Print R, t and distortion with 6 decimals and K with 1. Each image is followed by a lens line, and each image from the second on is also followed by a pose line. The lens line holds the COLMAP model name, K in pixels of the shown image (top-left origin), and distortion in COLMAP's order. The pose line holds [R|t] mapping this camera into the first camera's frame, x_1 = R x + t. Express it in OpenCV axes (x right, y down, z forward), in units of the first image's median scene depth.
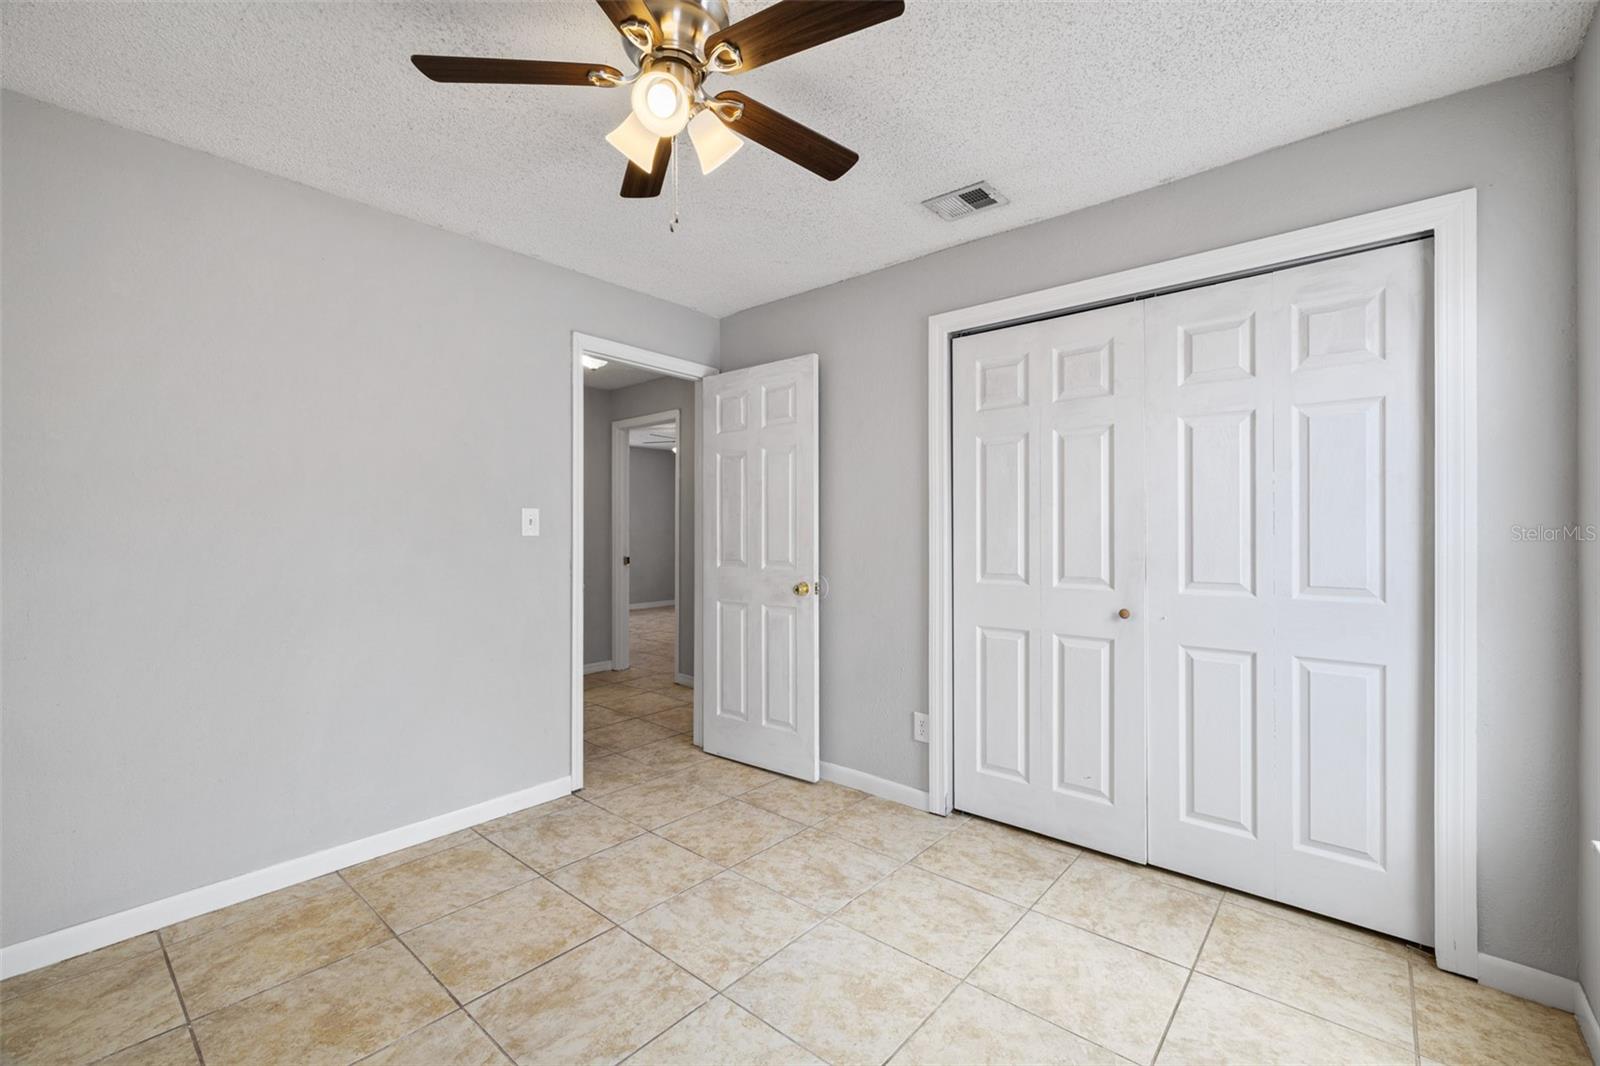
lens RADIAL K [[676.3, 0, 802.7], [0, 676.3, 525.0], [0, 0, 1]] dist [-0.000727, -0.000240]
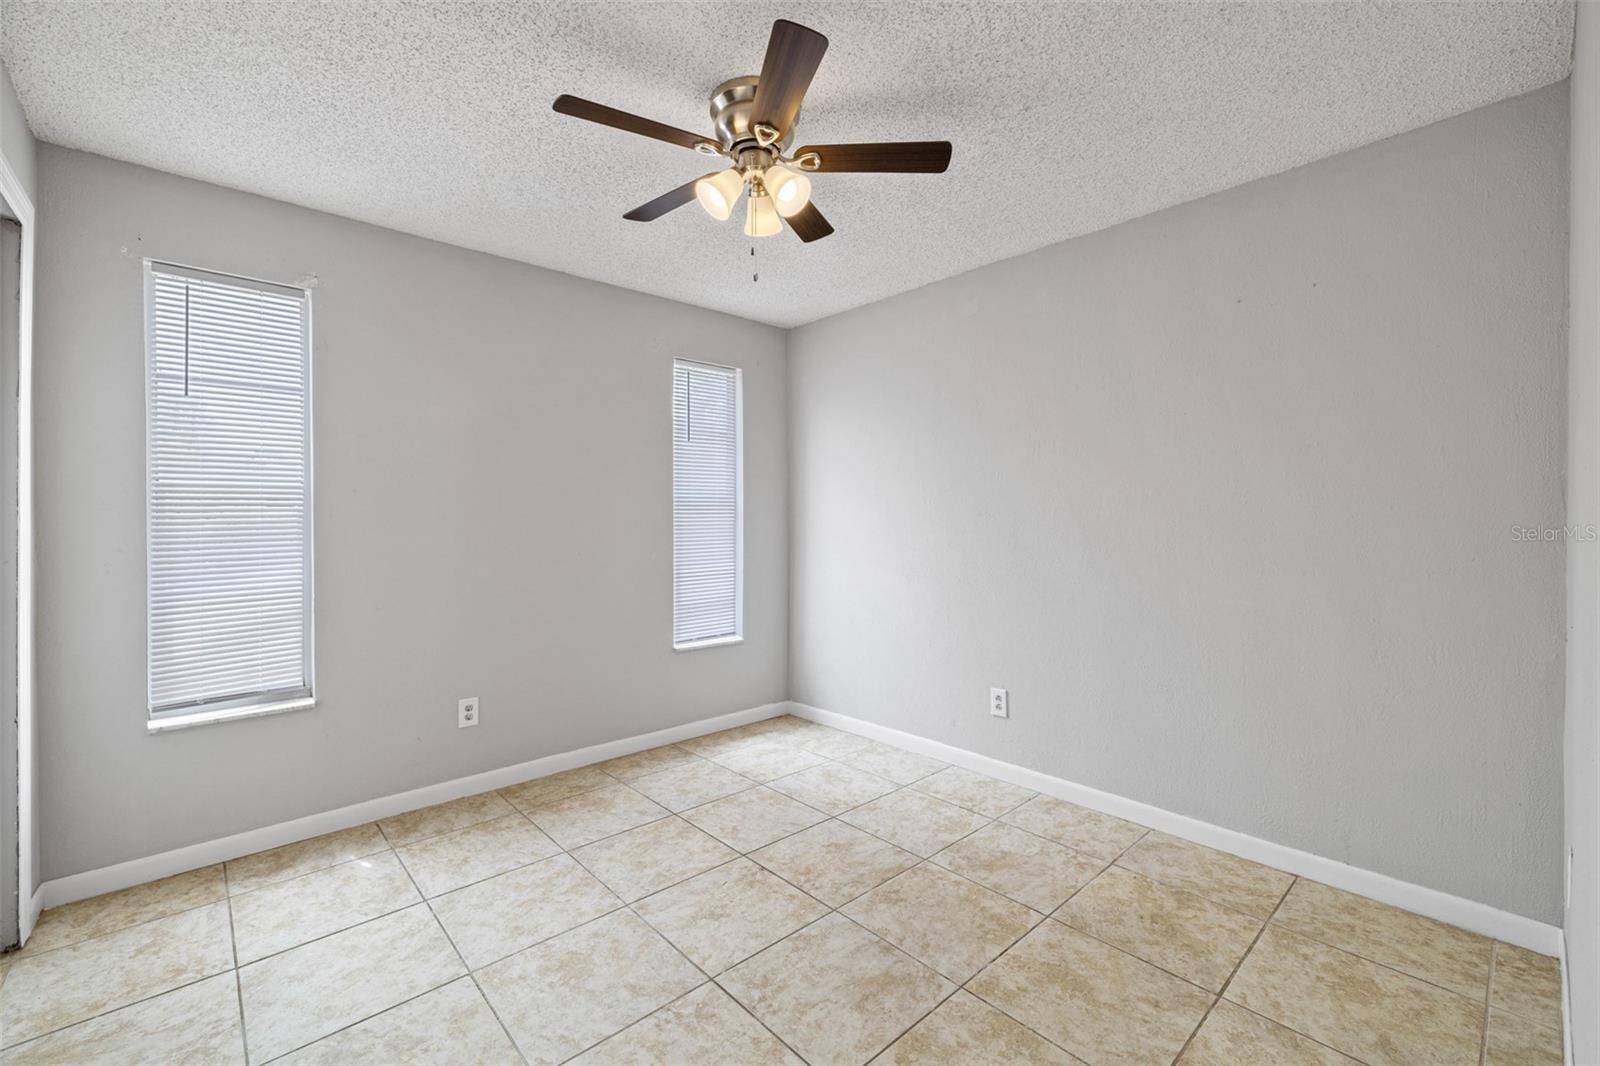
lens RADIAL K [[676.3, 0, 802.7], [0, 676.3, 525.0], [0, 0, 1]] dist [-0.000727, -0.000240]
pose [[-0.992900, 0.000554, 0.118950, -0.377022], [0.000849, 0.999997, 0.002429, 0.013332], [-0.118948, 0.002513, -0.992897, 1.977572]]
